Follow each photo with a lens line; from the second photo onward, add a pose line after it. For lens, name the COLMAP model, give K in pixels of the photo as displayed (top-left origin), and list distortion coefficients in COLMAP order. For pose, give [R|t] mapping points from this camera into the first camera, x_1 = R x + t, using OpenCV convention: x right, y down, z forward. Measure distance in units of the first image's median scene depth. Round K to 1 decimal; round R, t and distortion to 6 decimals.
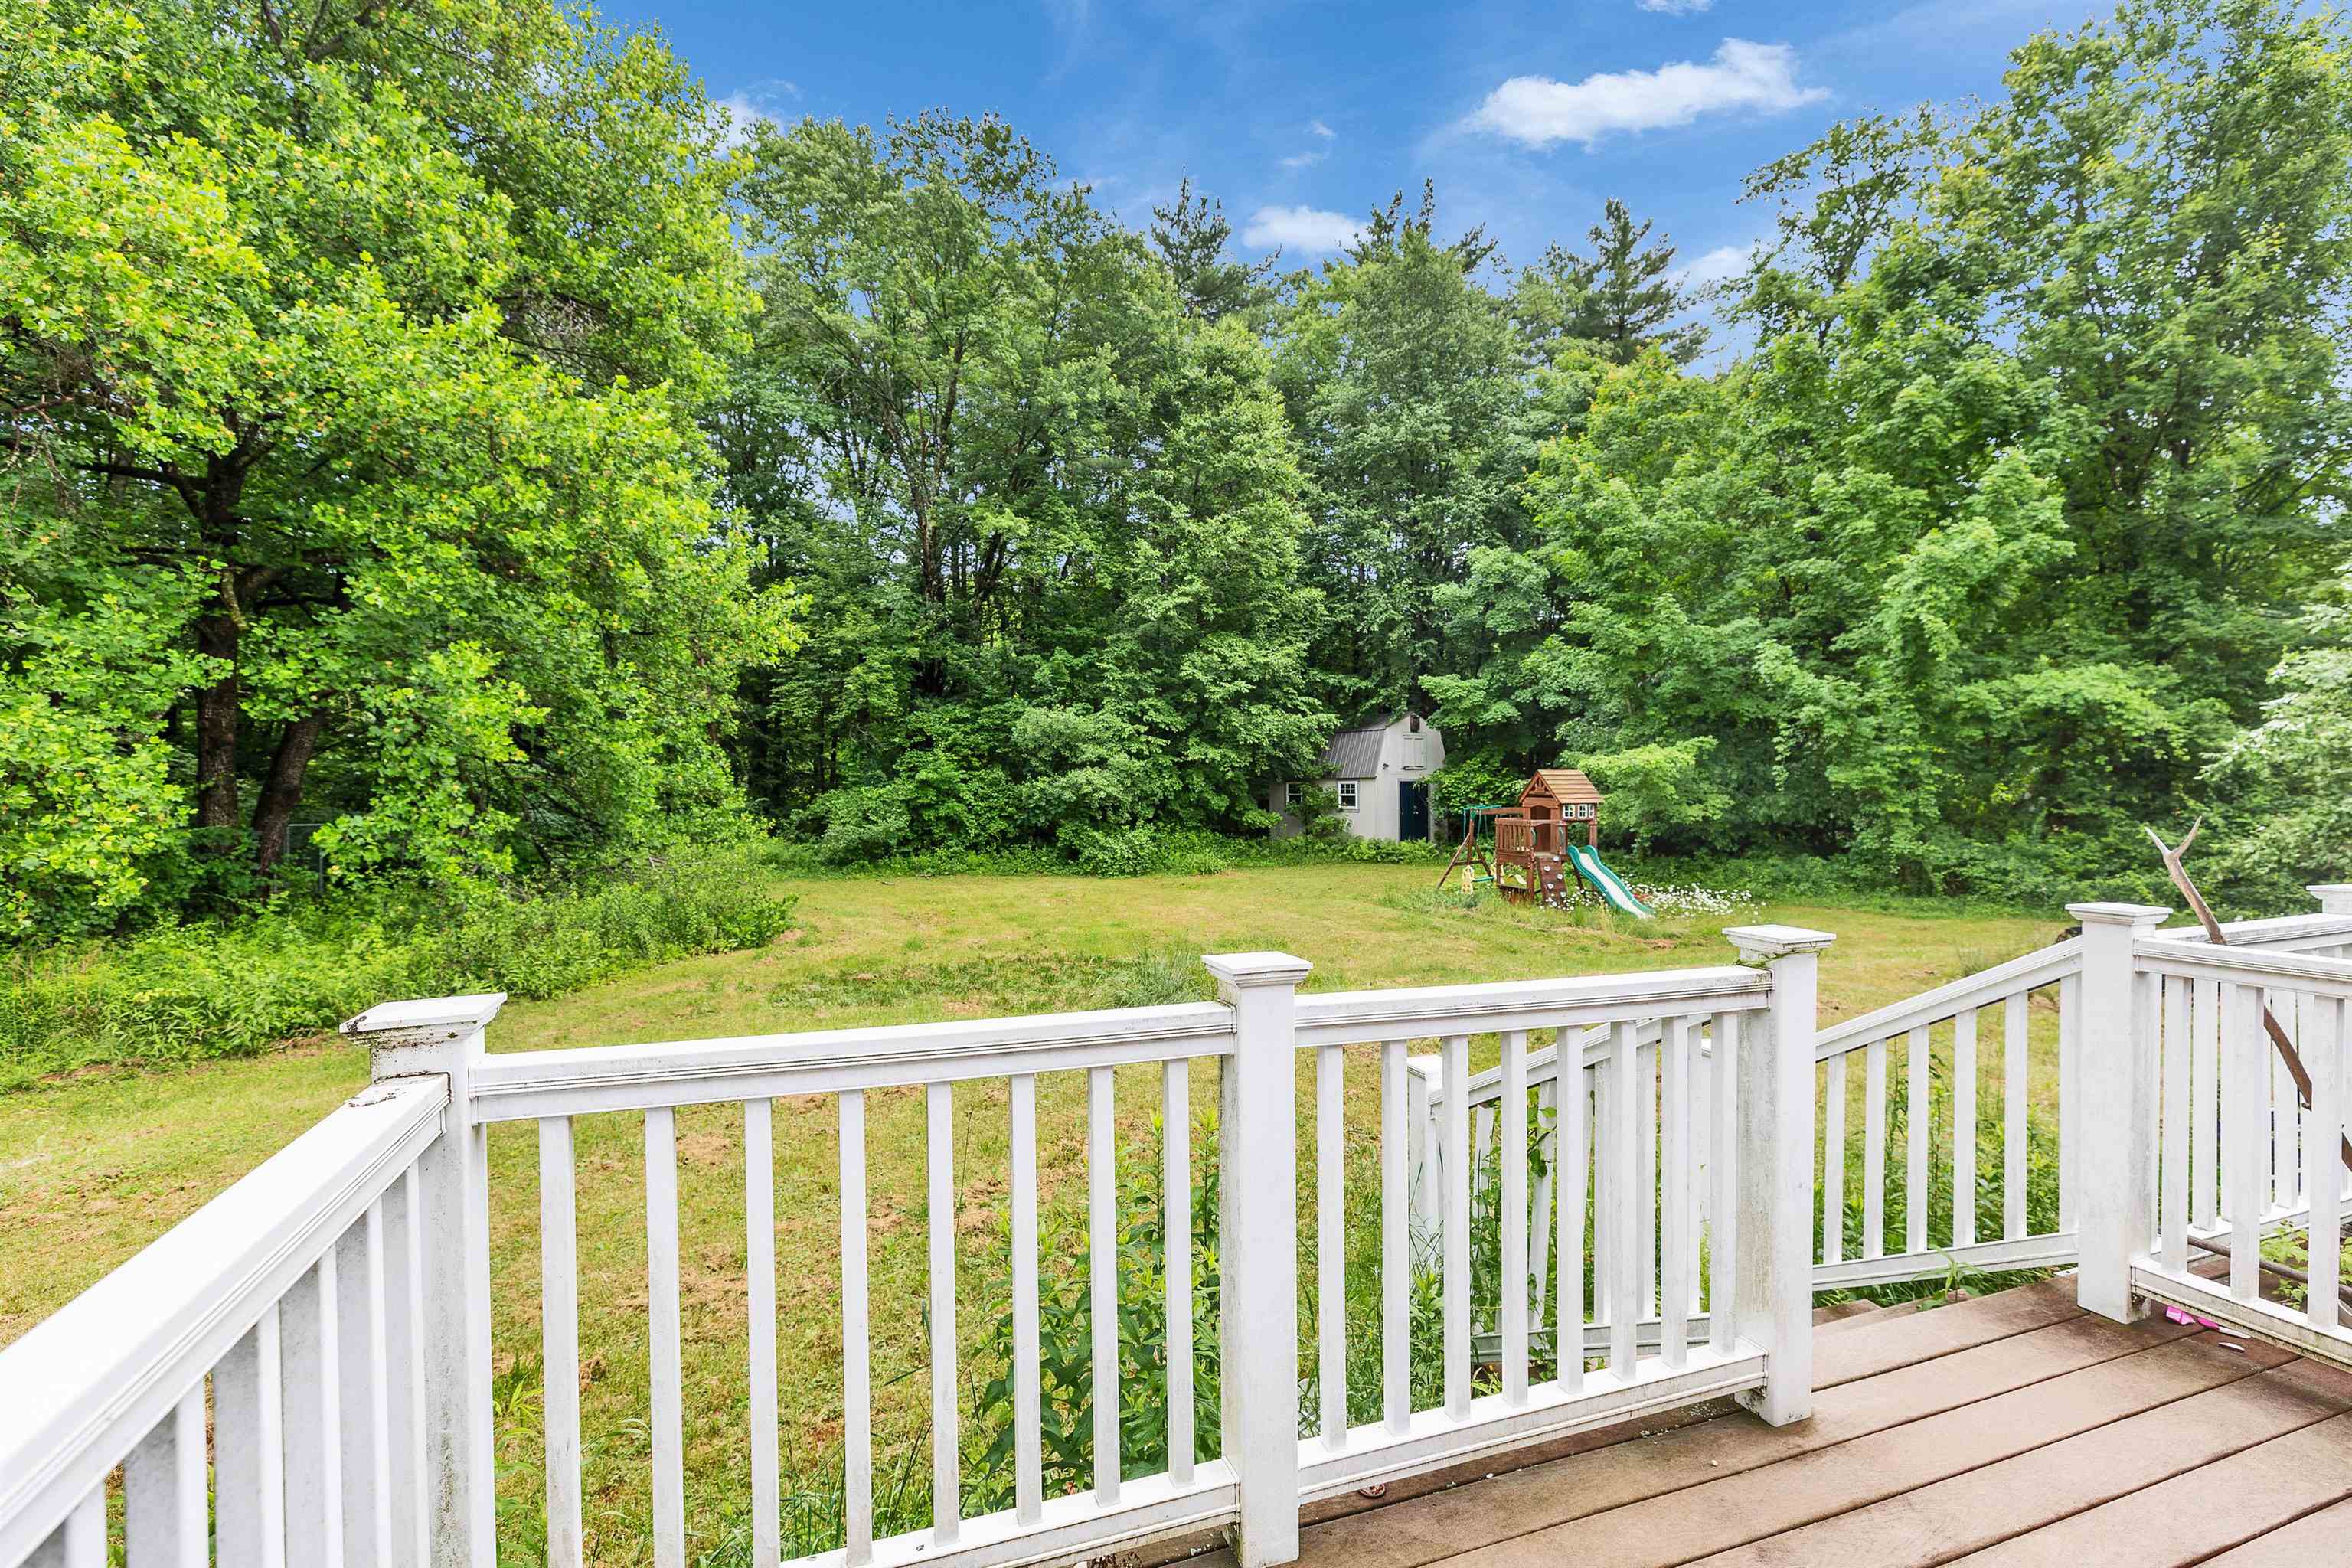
lens RADIAL K [[1055.7, 0, 1176.0], [0, 1055.7, 784.0], [0, 0, 1]] dist [0.000198, 0.000001]
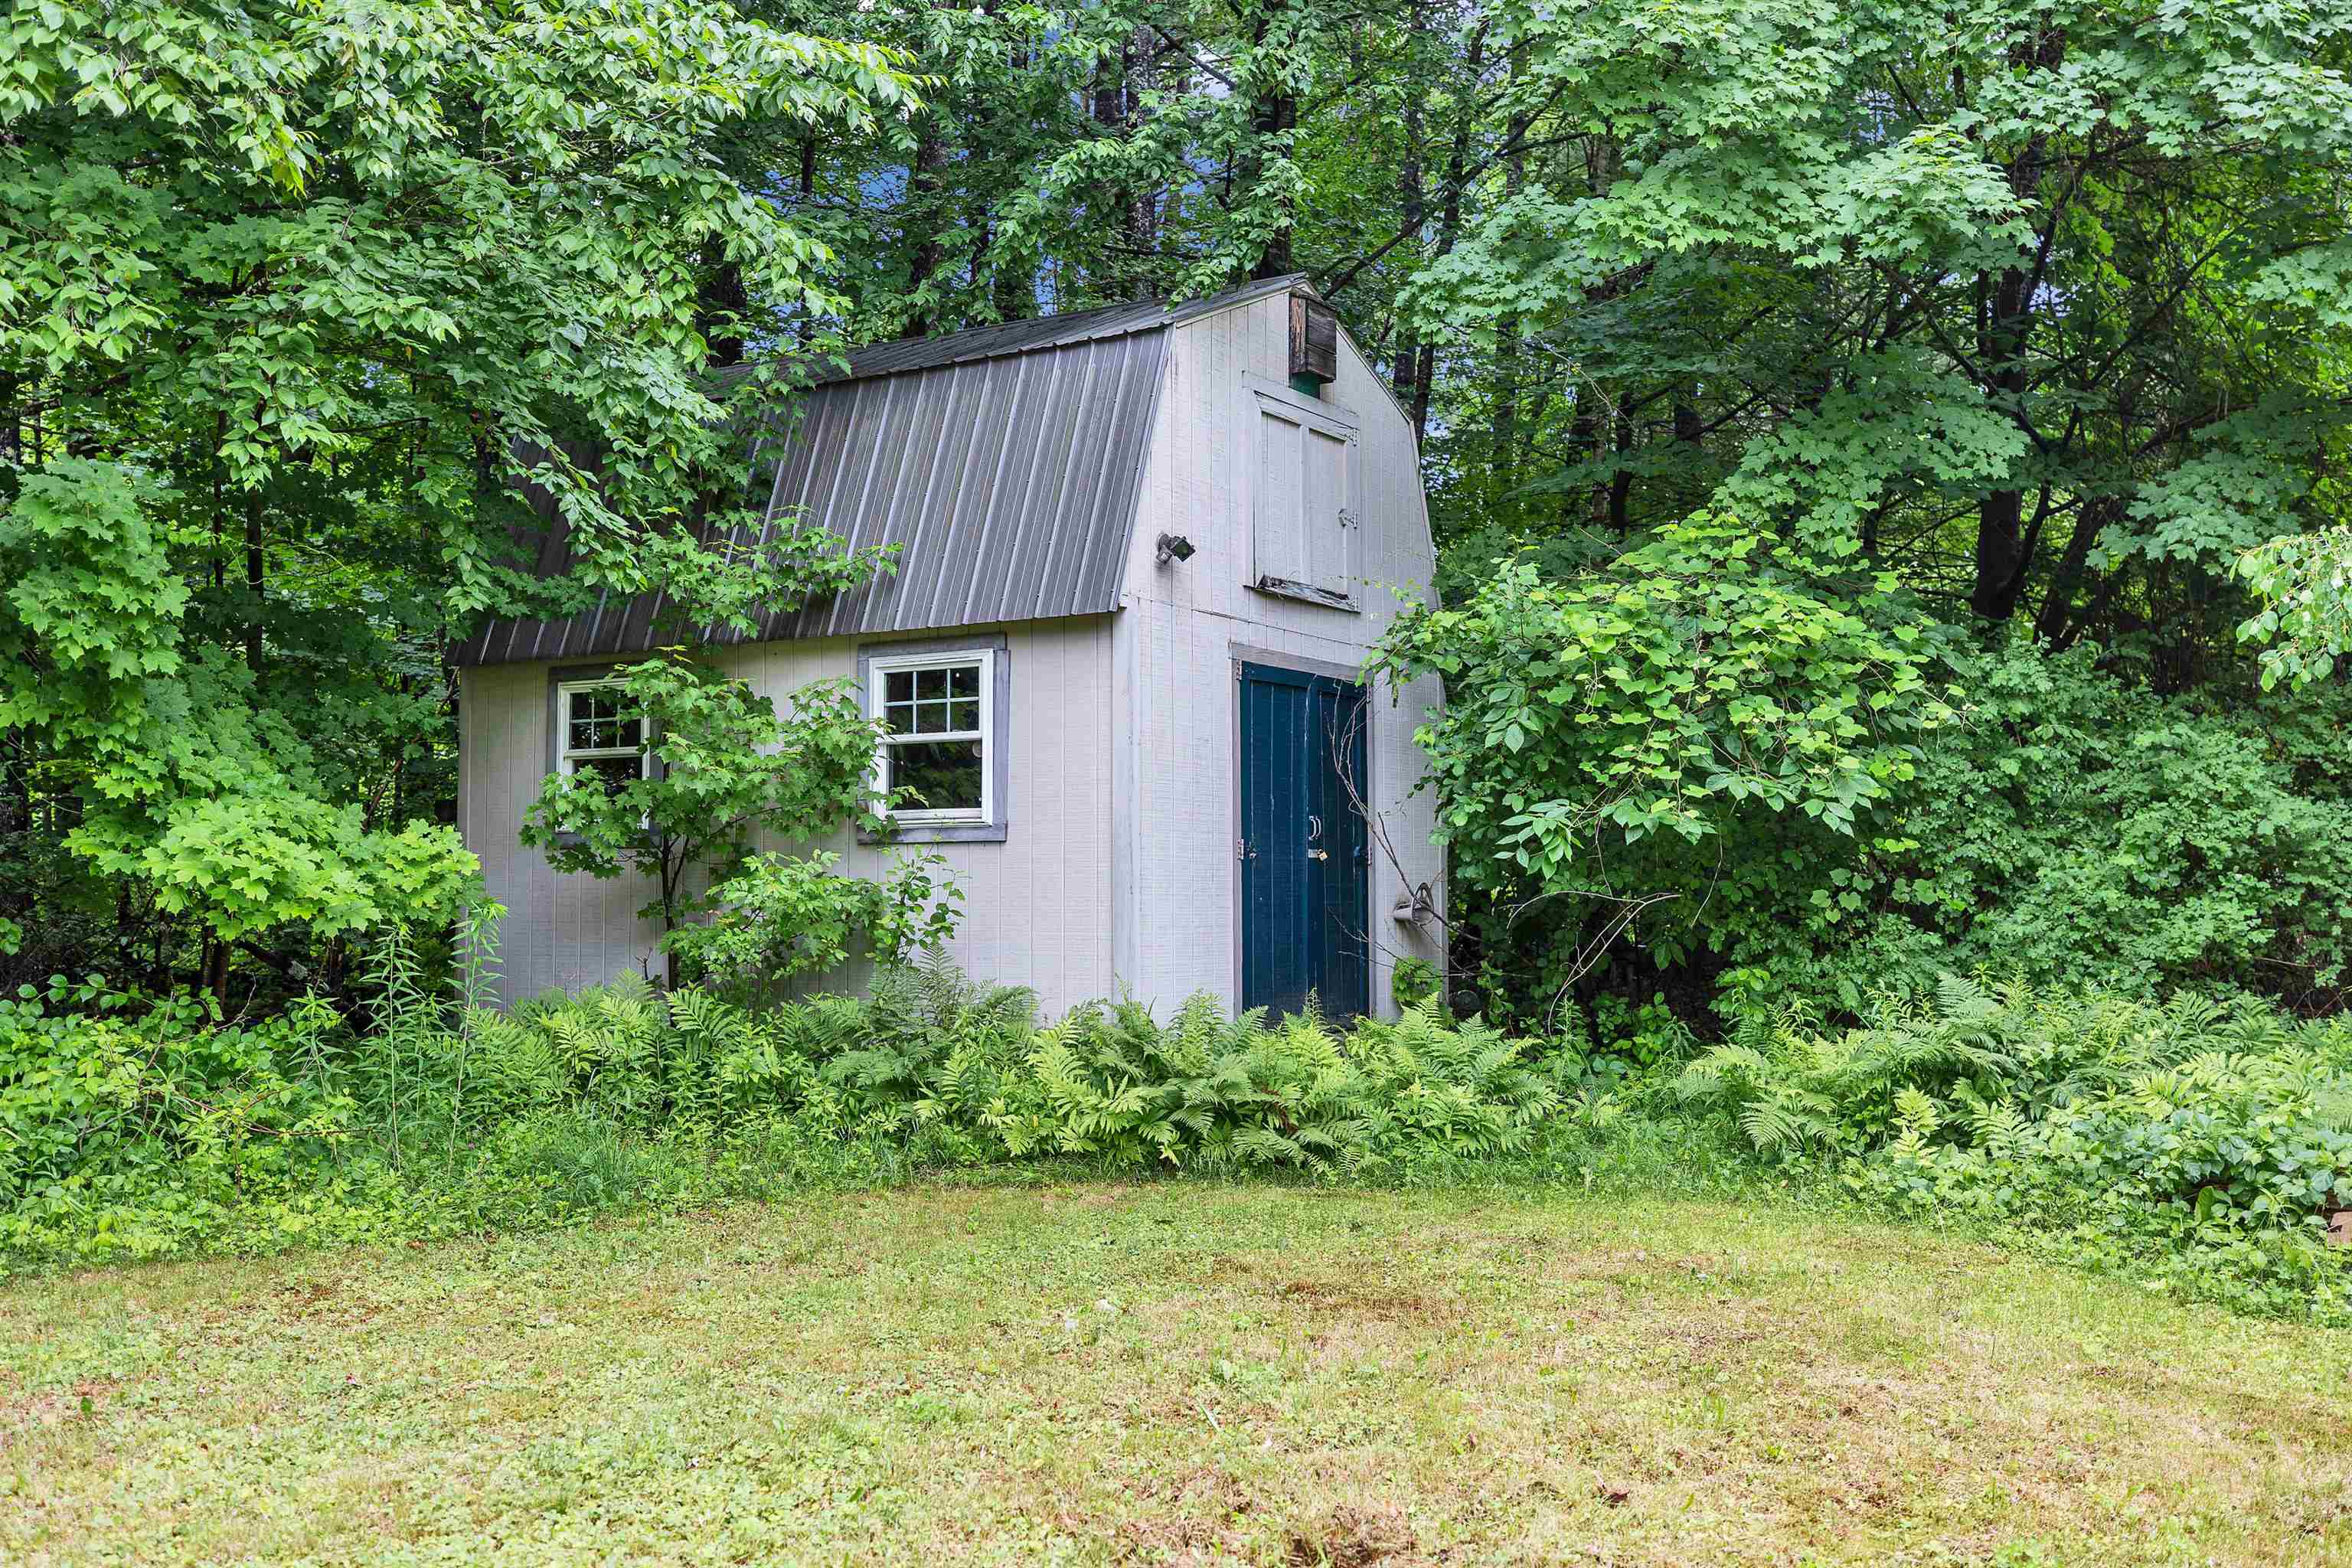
lens RADIAL K [[2402.2, 0, 1176.0], [0, 2402.2, 784.0], [0, 0, 1]] dist [-0.005482, -0.001040]
pose [[0.954490, 0.018407, 0.297674, 0.089680], [-0.005633, 0.999028, -0.043713, 0.033571], [-0.298190, 0.040047, 0.953666, 0.642750]]
